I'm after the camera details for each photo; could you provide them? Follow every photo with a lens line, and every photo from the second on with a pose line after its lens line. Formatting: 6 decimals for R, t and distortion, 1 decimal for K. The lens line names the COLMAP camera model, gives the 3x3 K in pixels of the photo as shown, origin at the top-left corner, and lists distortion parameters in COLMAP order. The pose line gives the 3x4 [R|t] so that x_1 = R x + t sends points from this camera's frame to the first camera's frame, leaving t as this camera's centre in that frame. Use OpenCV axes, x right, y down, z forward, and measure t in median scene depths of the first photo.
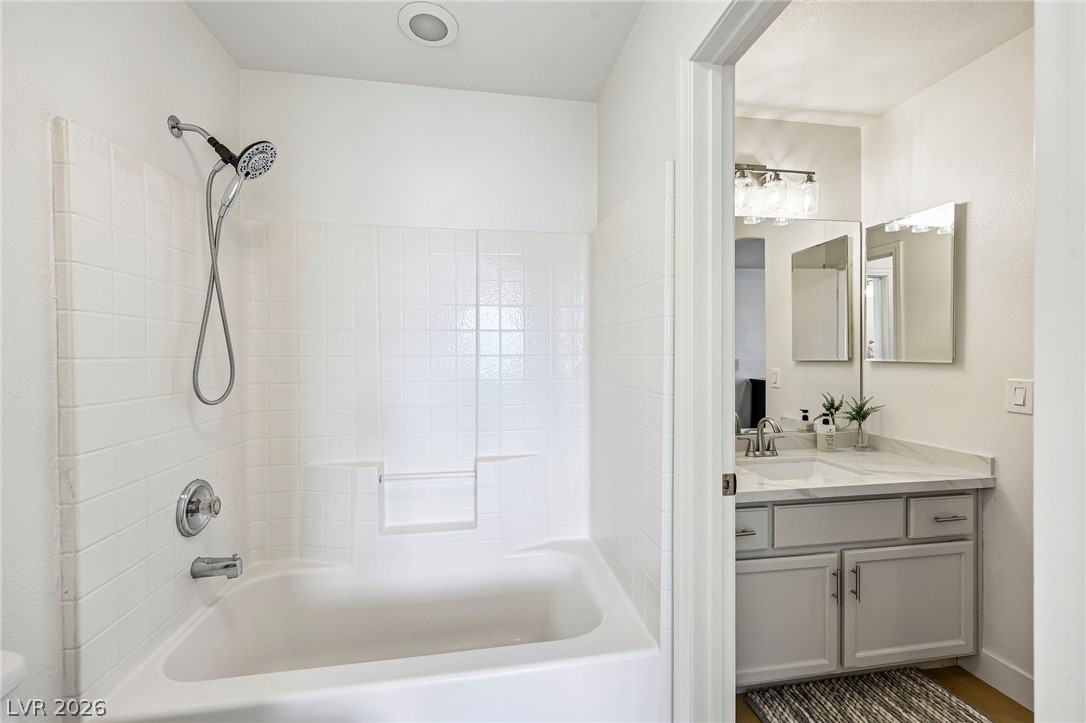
lens RADIAL K [[433.5, 0, 545.0], [0, 433.5, 357.6], [0, 0, 1]] dist [-0.001262, 0.000158]
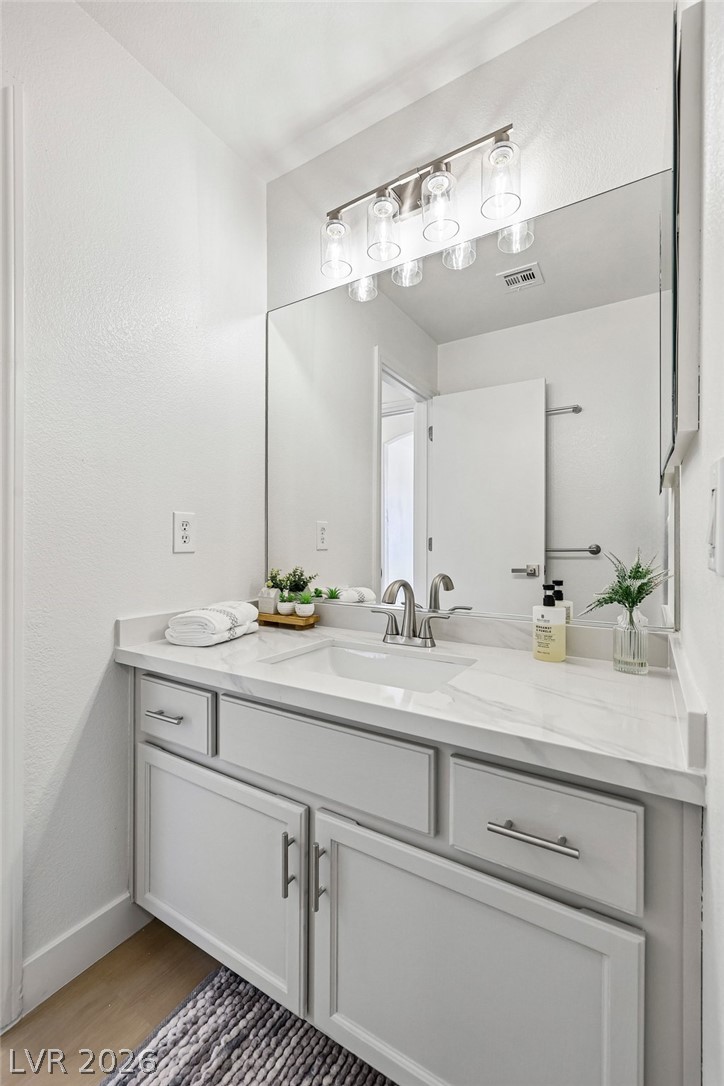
lens RADIAL K [[465.3, 0, 354.6], [0, 465.3, 540.6], [0, 0, 1]] dist [0.004342, 0.001027]
pose [[0.751481, 0.002556, -0.659750, 0.997616], [-0.005976, 0.999978, -0.002934, 0.095747], [0.659728, 0.006147, 0.751480, 0.524045]]
